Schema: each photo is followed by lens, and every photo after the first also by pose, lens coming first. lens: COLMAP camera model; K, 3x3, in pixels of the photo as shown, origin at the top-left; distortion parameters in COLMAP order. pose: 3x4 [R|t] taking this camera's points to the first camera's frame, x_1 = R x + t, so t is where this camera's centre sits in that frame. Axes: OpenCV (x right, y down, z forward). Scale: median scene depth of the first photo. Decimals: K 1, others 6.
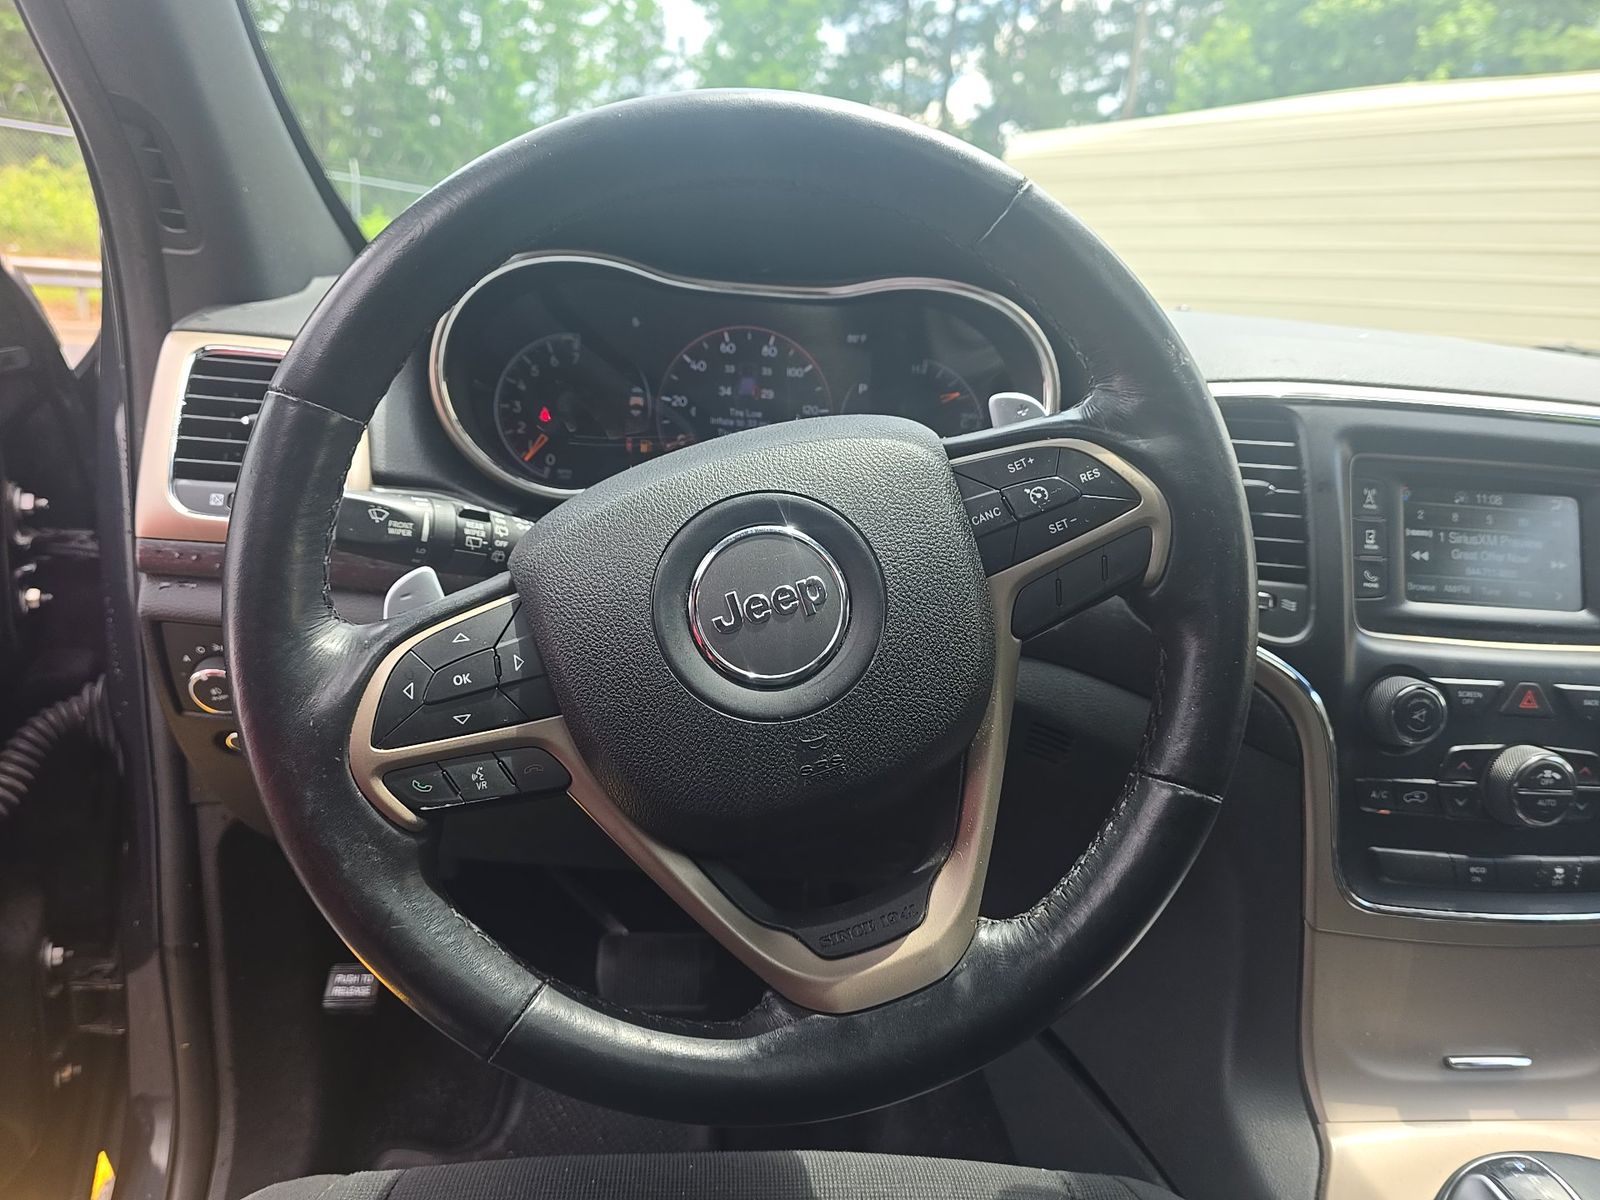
lens RADIAL K [[1115.1, 0, 800.0], [0, 1115.1, 600.0], [0, 0, 1]] dist [-0.007173, -0.005224]
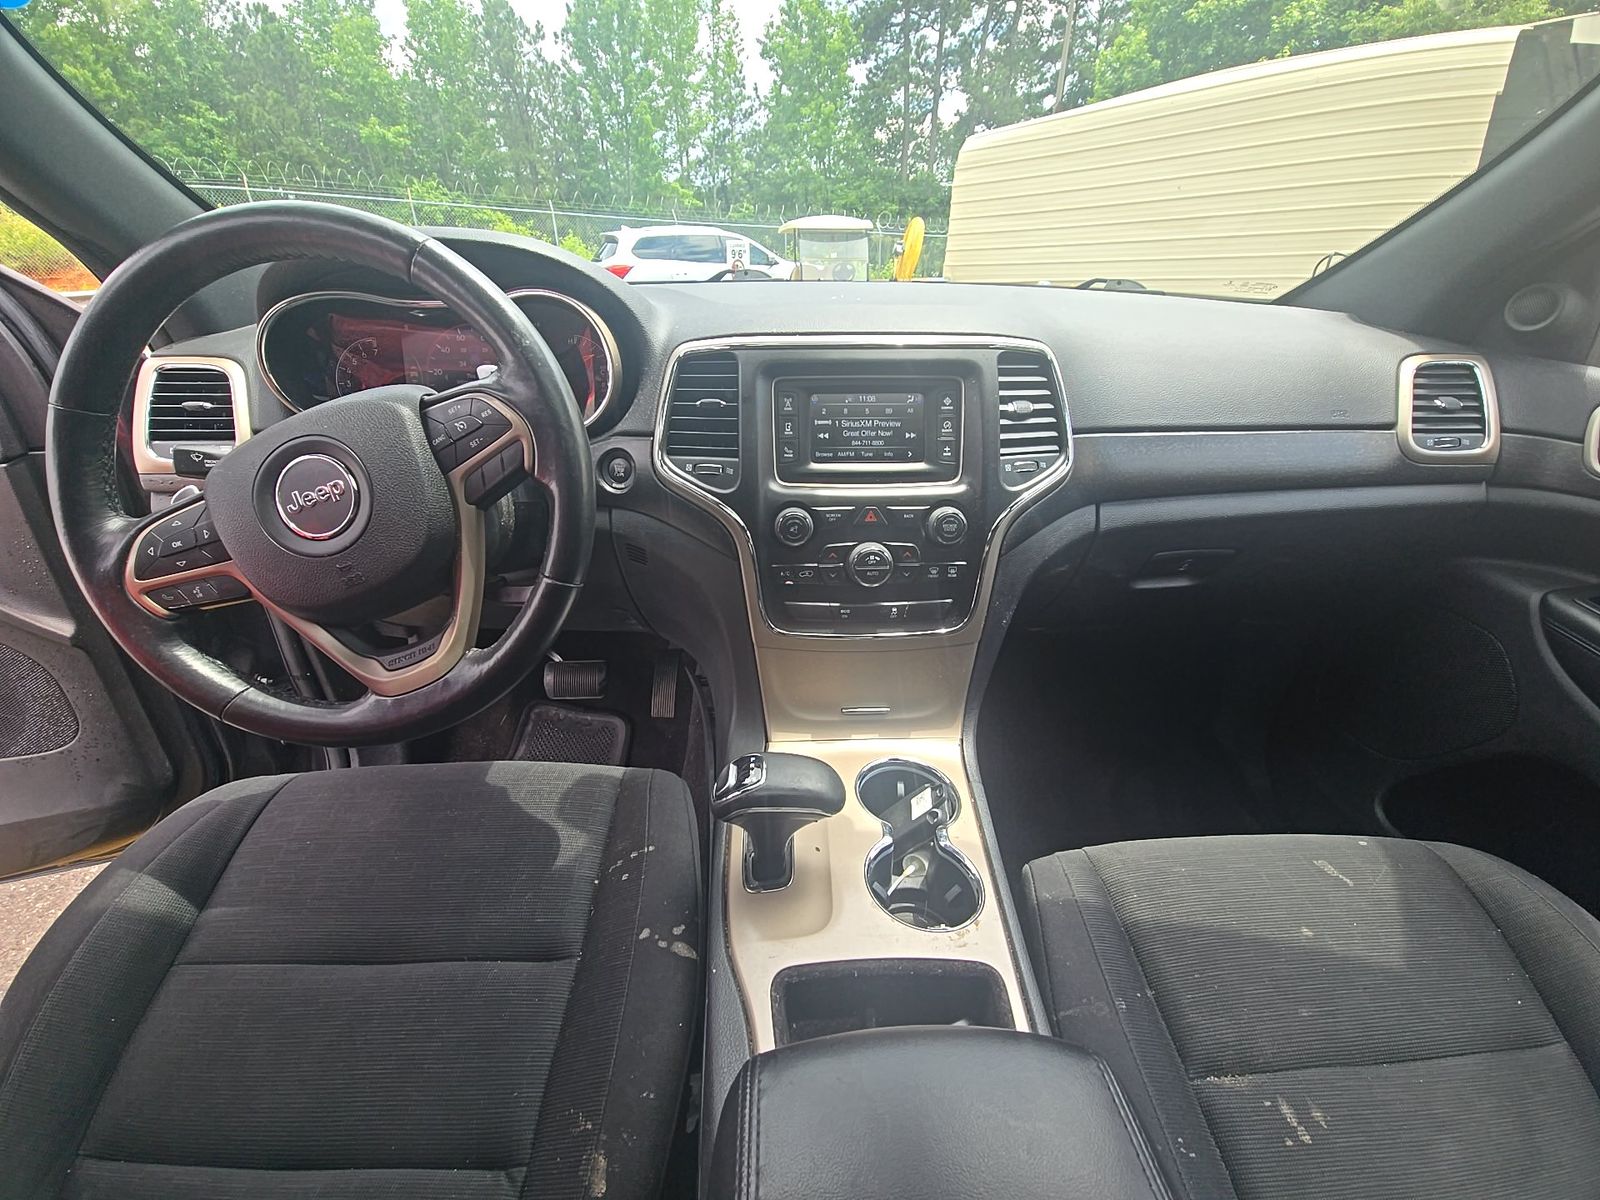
lens RADIAL K [[652.9, 0, 800.0], [0, 652.9, 600.0], [0, 0, 1]] dist [0.014422, -0.012099]
pose [[0.994391, -0.046221, -0.095131, 0.631839], [0.064617, 0.977569, 0.200460, 0.004149], [0.083732, -0.205483, 0.975072, -0.051464]]
